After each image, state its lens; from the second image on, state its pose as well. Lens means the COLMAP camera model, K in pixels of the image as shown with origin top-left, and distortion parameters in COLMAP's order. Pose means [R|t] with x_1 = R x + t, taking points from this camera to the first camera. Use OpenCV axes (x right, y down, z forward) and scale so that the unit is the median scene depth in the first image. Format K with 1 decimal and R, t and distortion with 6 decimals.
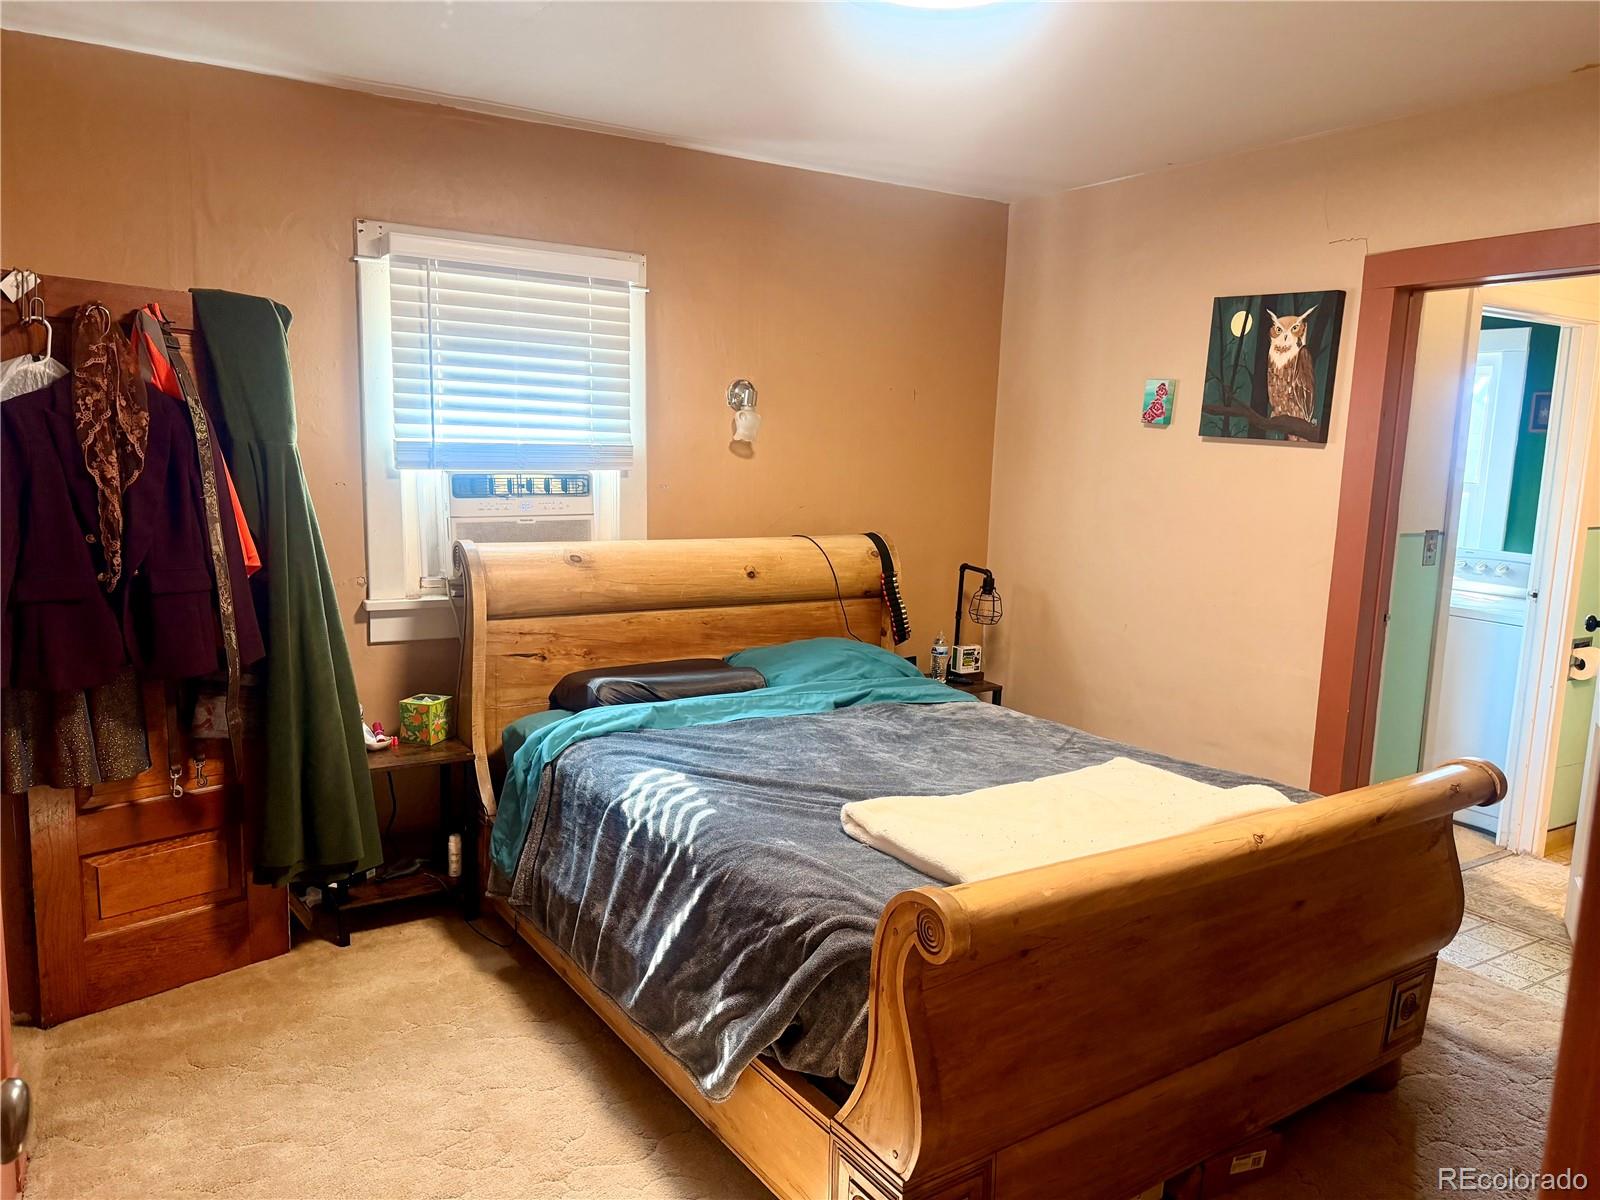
lens RADIAL K [[1107.6, 0, 796.4], [0, 1107.6, 618.4], [0, 0, 1]] dist [0.086685, -0.121458]
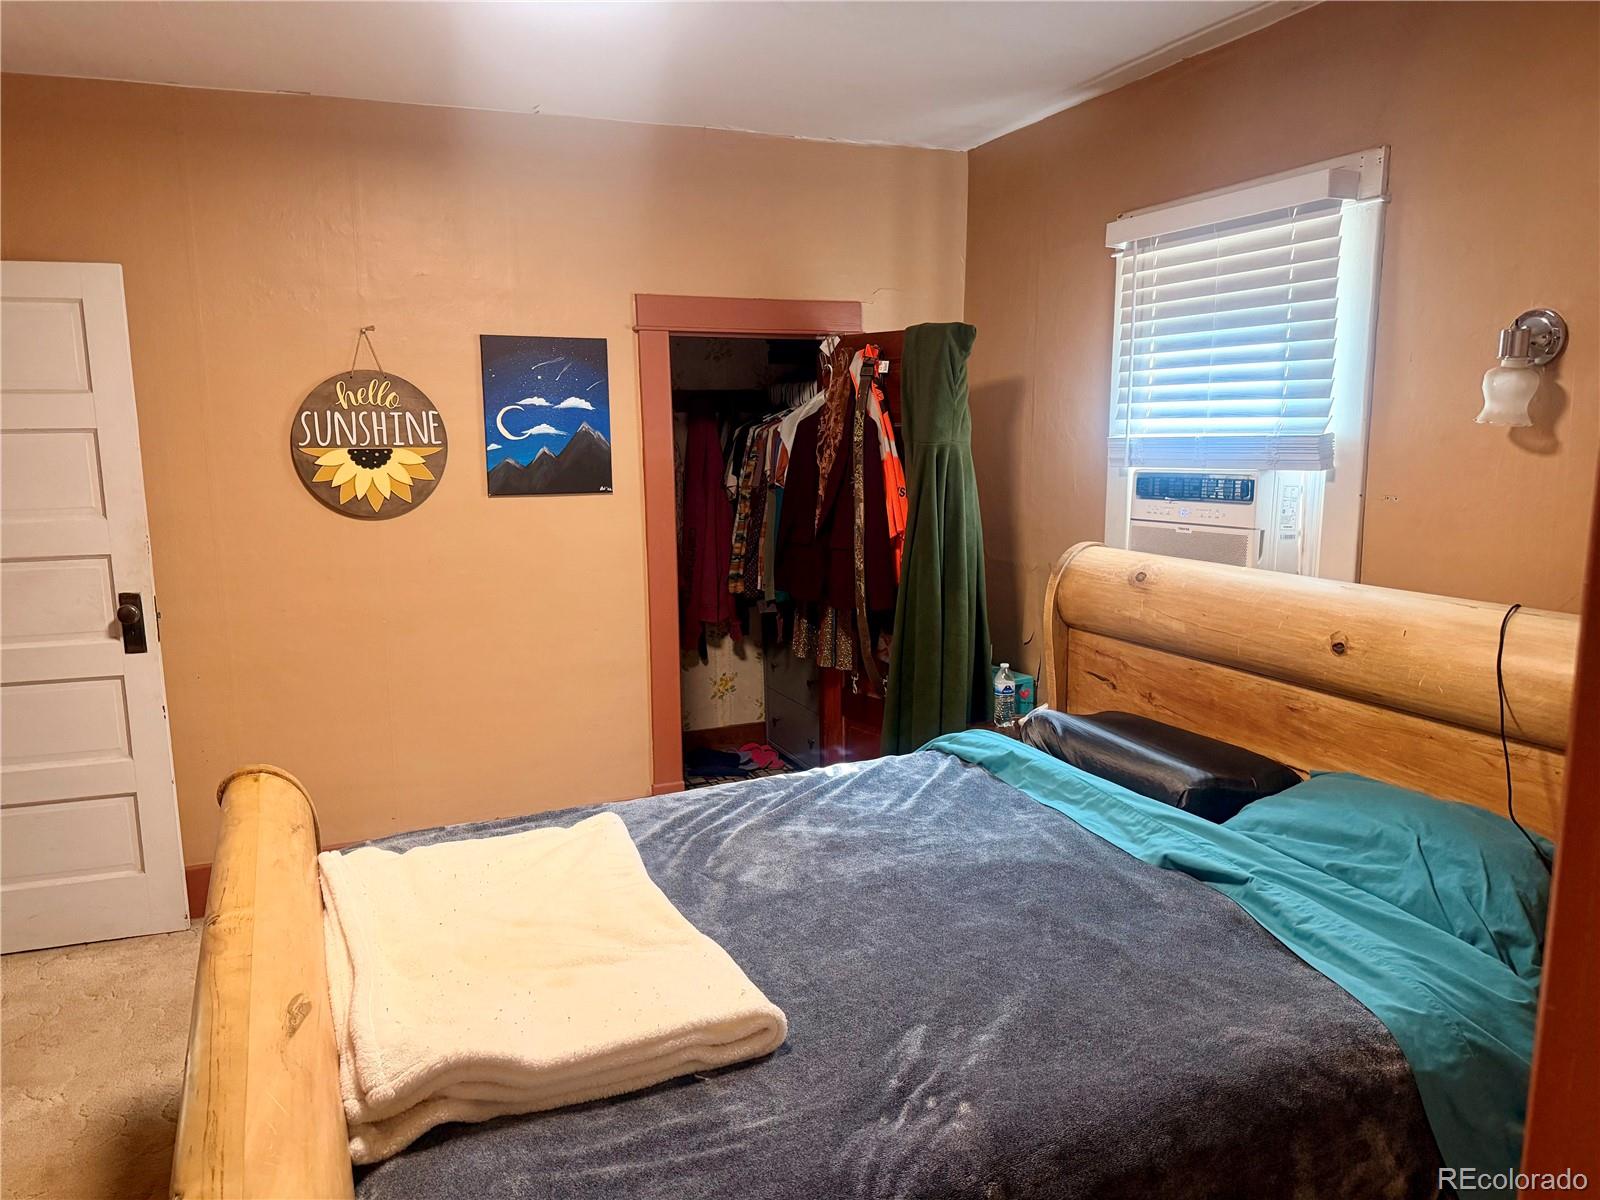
lens RADIAL K [[1107.6, 0, 796.4], [0, 1107.6, 618.4], [0, 0, 1]] dist [0.086685, -0.121458]
pose [[-0.142052, 0.140535, -0.979832, 0.609875], [-0.150282, 0.975334, 0.161678, -0.112315], [0.978385, 0.170218, -0.117428, 0.808475]]
